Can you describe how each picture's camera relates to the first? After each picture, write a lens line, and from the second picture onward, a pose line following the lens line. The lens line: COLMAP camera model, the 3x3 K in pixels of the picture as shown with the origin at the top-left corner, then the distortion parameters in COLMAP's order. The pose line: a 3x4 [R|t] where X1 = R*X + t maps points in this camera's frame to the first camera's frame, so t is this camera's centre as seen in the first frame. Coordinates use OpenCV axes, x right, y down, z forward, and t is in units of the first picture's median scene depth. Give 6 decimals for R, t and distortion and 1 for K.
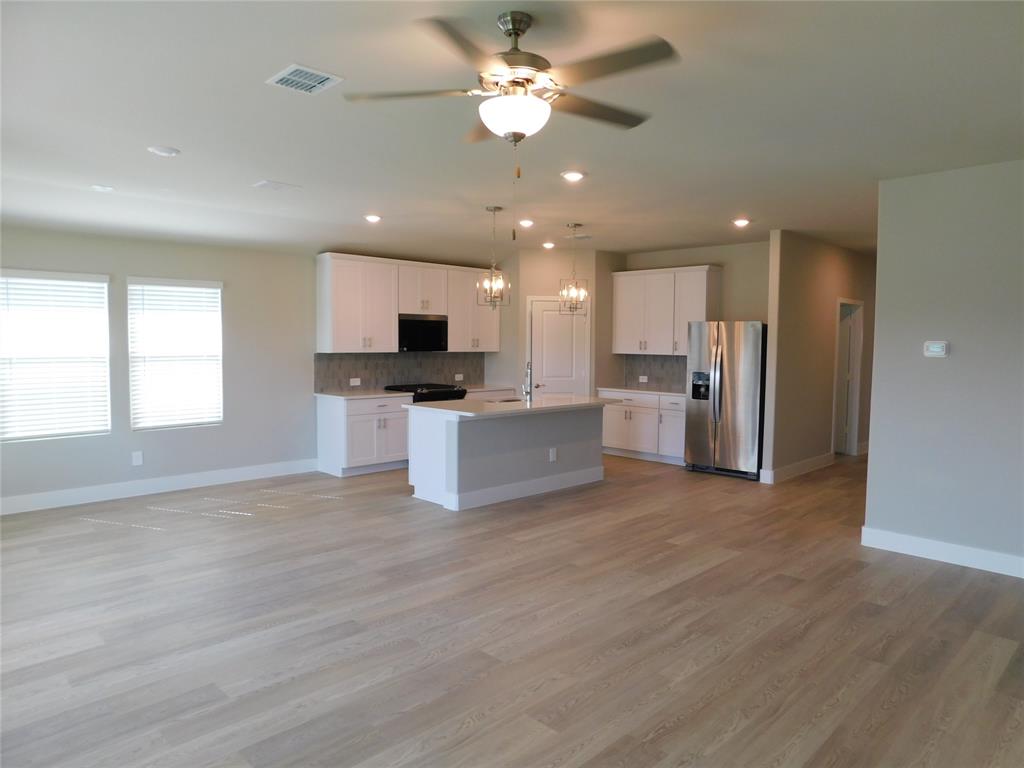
lens RADIAL K [[680.7, 0, 512.2], [0, 680.7, 382.5], [0, 0, 1]] dist [-0.036037, 0.002922]
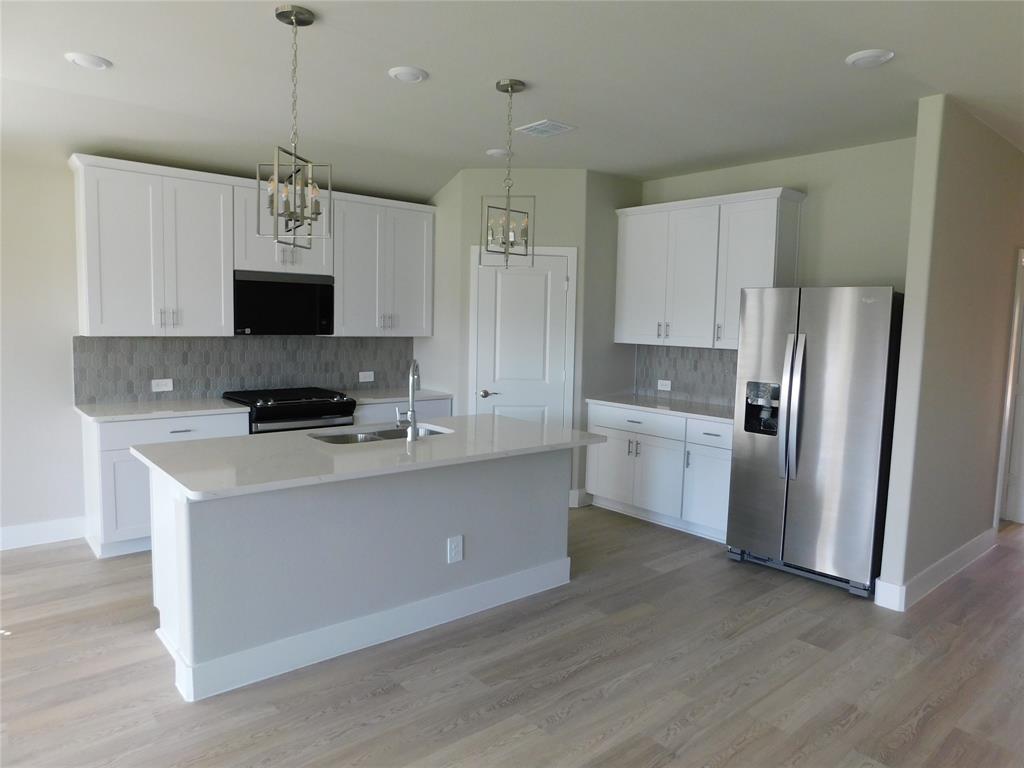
lens RADIAL K [[680.7, 0, 512.1], [0, 680.7, 384.9], [0, 0, 1]] dist [-0.036037, 0.002922]
pose [[0.997402, 0.020710, -0.068991, 0.111494], [-0.018595, 0.999342, 0.031148, -0.024807], [0.069591, -0.029784, 0.997131, 0.429868]]
